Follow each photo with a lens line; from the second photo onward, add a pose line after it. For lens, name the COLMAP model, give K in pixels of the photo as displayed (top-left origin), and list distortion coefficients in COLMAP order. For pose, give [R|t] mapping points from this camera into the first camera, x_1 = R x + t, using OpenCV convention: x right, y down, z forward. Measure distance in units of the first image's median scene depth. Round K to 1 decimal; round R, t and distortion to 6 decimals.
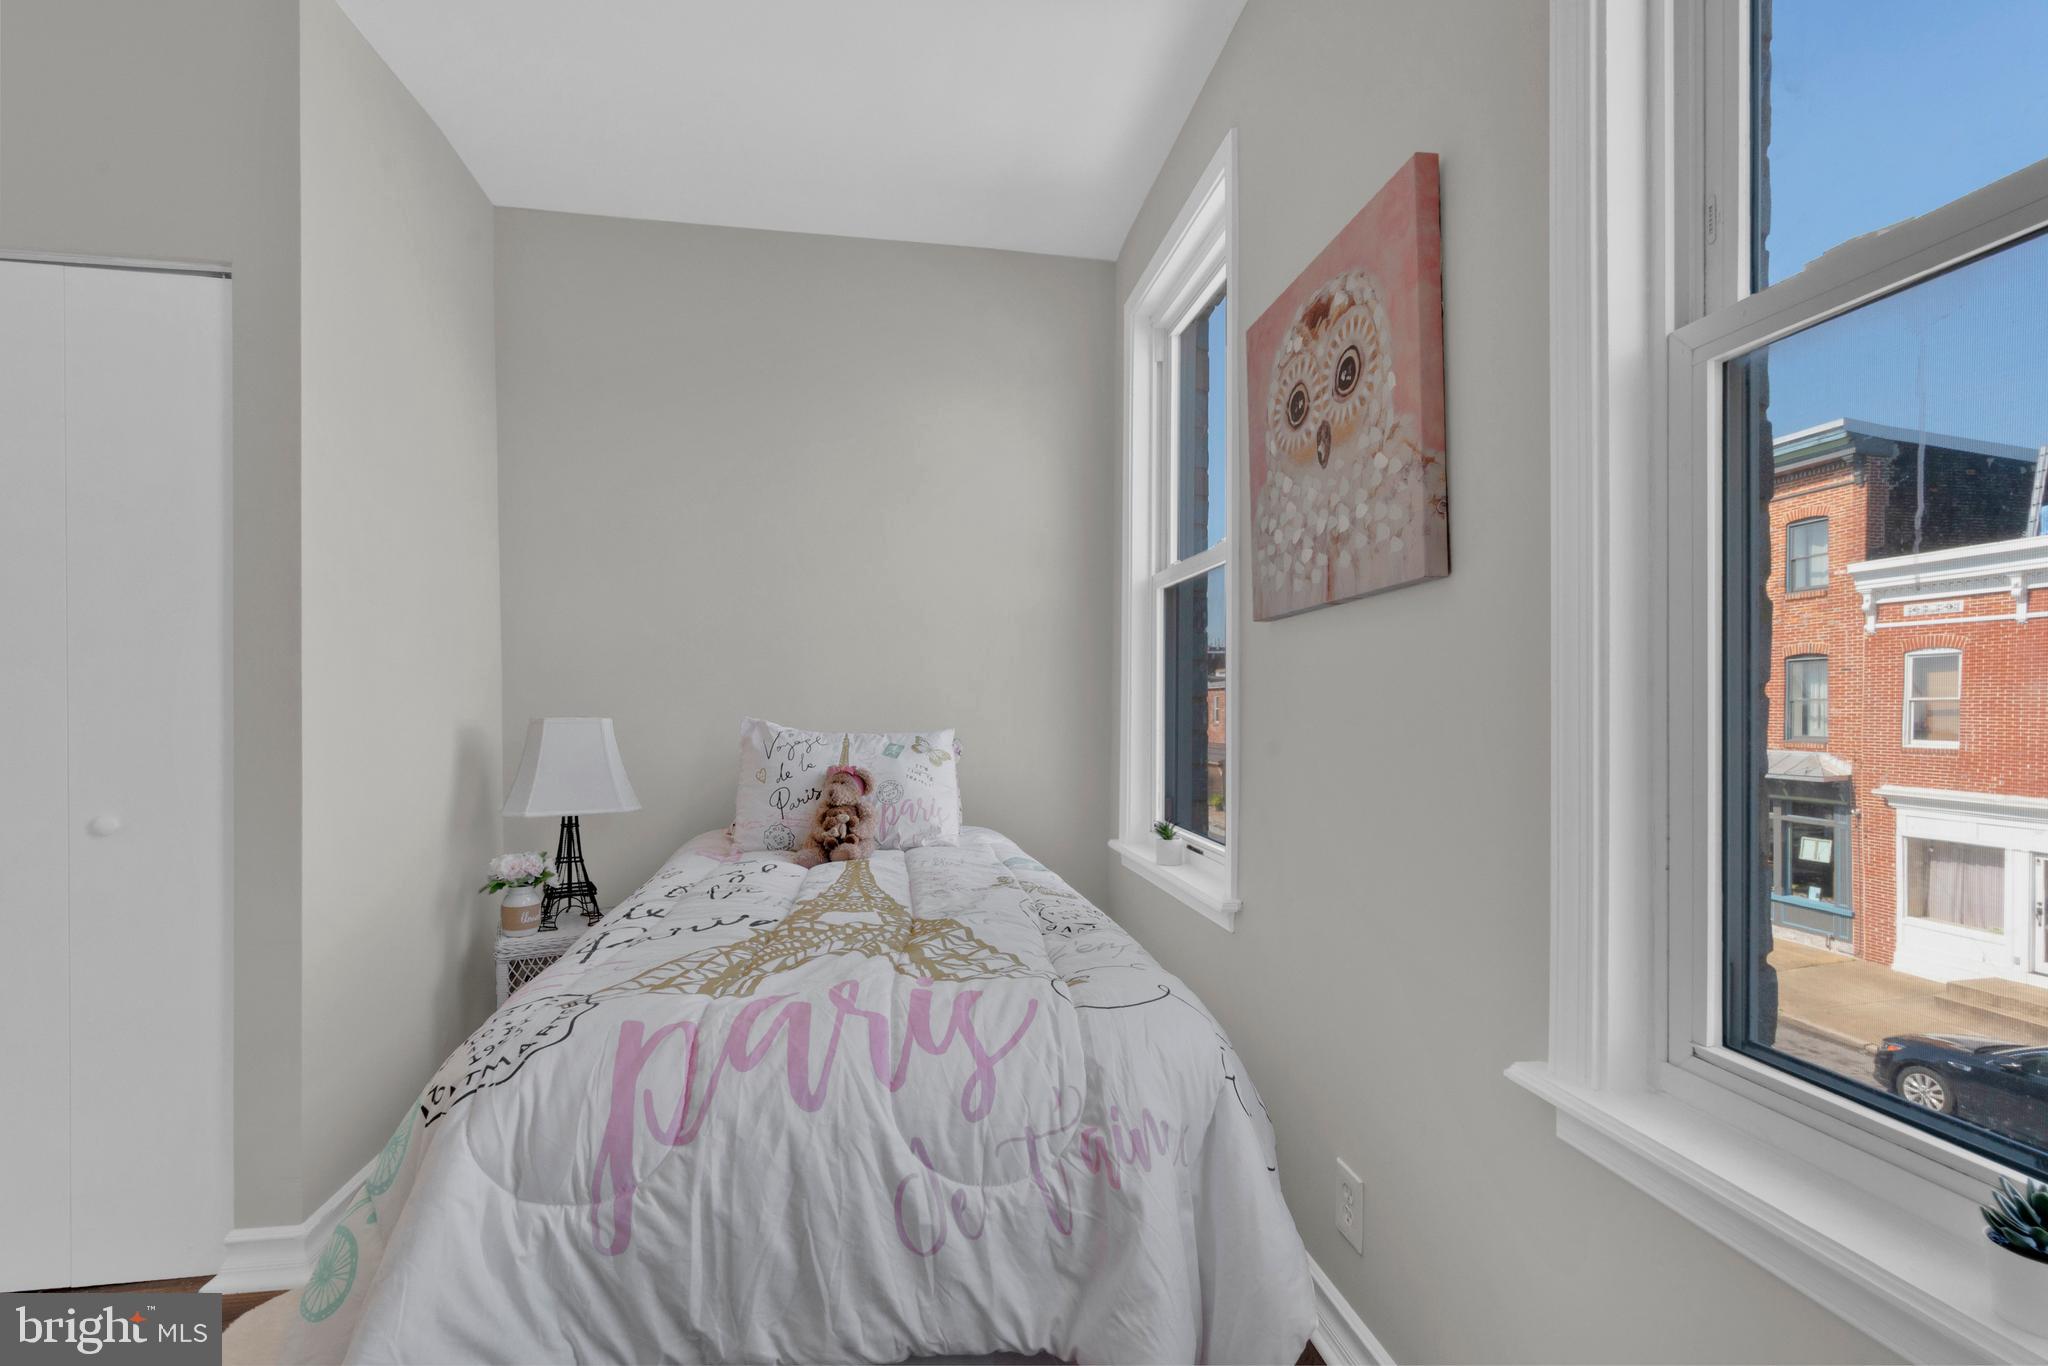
lens RADIAL K [[906.0, 0, 992.7], [0, 906.0, 715.0], [0, 0, 1]] dist [0.000646, -0.001504]
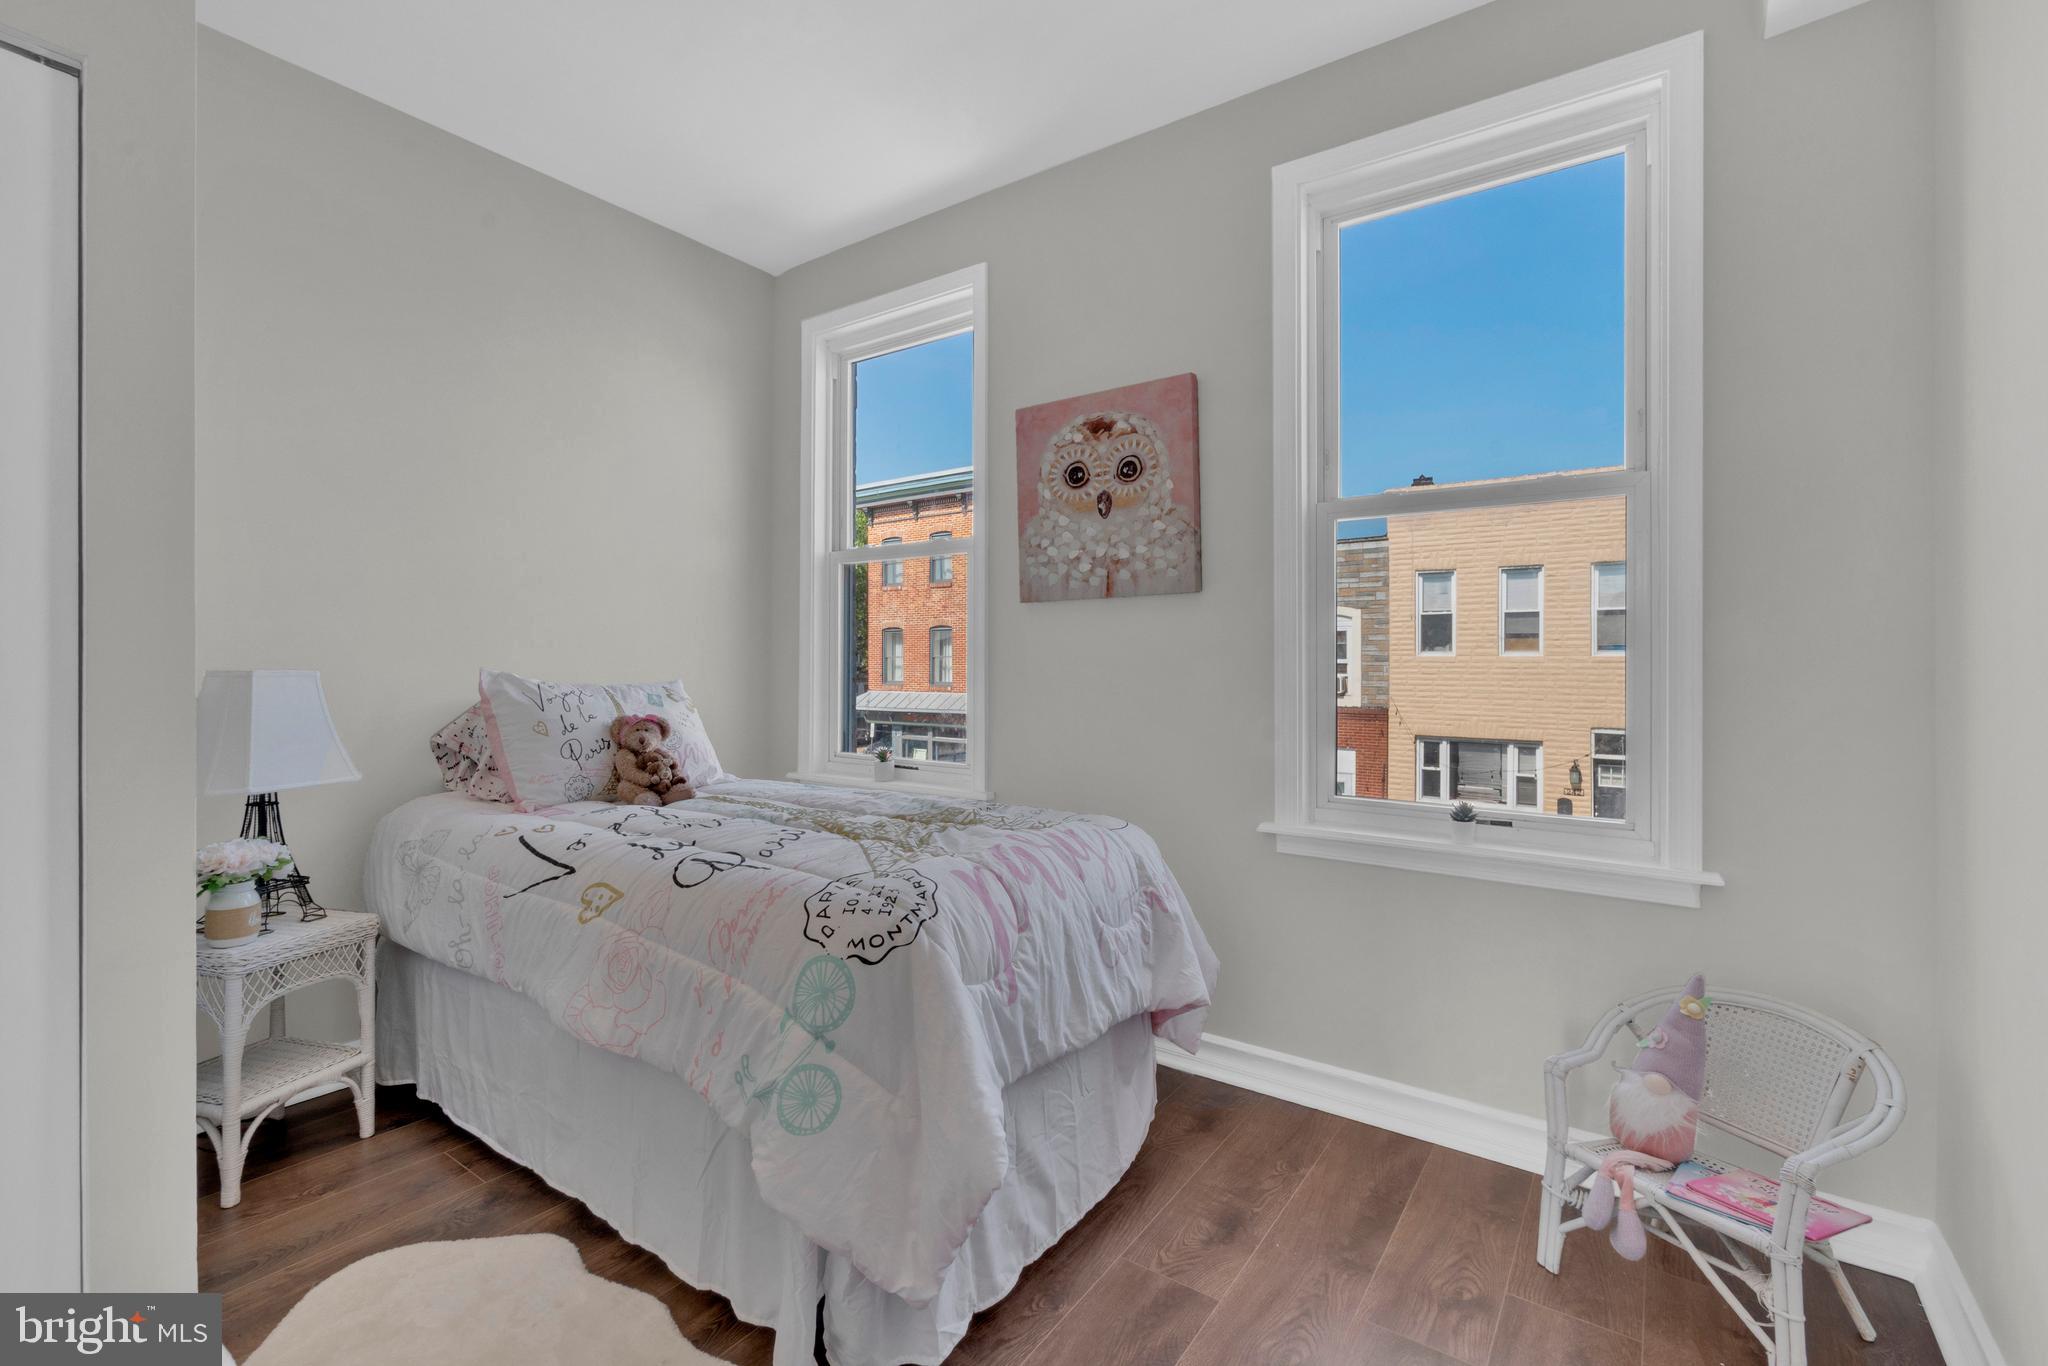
lens RADIAL K [[906.0, 0, 1027.3], [0, 906.0, 667.0], [0, 0, 1]] dist [0.000646, -0.001504]
pose [[0.690283, -0.001879, 0.723537, -0.605779], [0.004533, 0.999988, -0.001728, 0.005230], [-0.723525, 0.004472, 0.690284, -0.041702]]
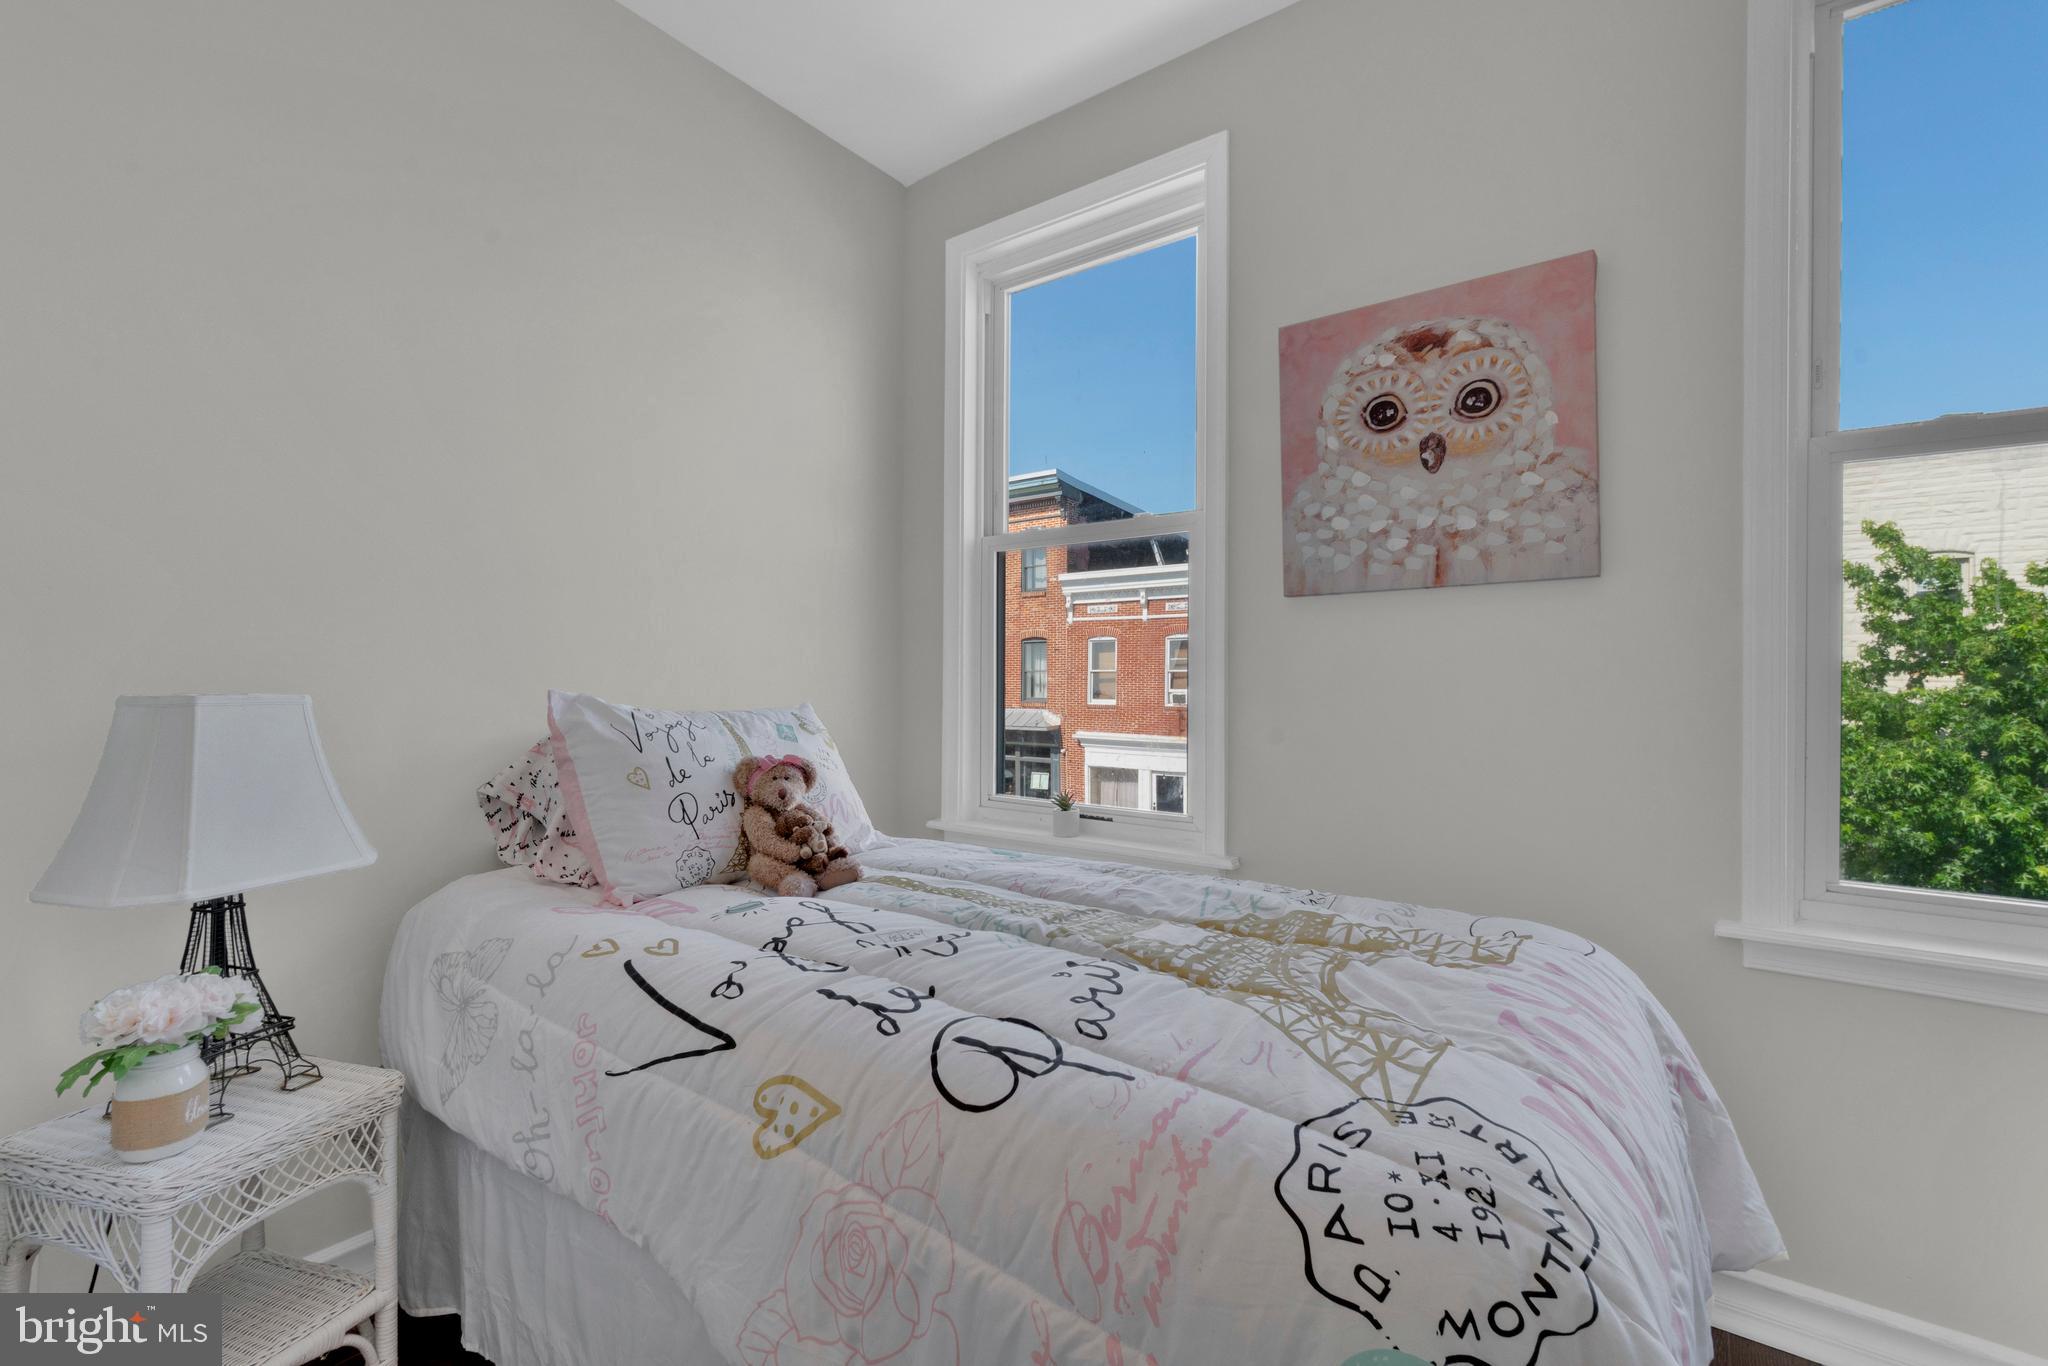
lens RADIAL K [[904.5, 0, 1040.1], [0, 904.5, 681.7], [0, 0, 1]] dist [-0.000678, -0.000293]
pose [[0.701499, -0.003523, 0.712662, -0.527412], [0.005708, 0.999983, -0.000675, -0.001031], [-0.712648, 0.004542, 0.701507, 0.337512]]
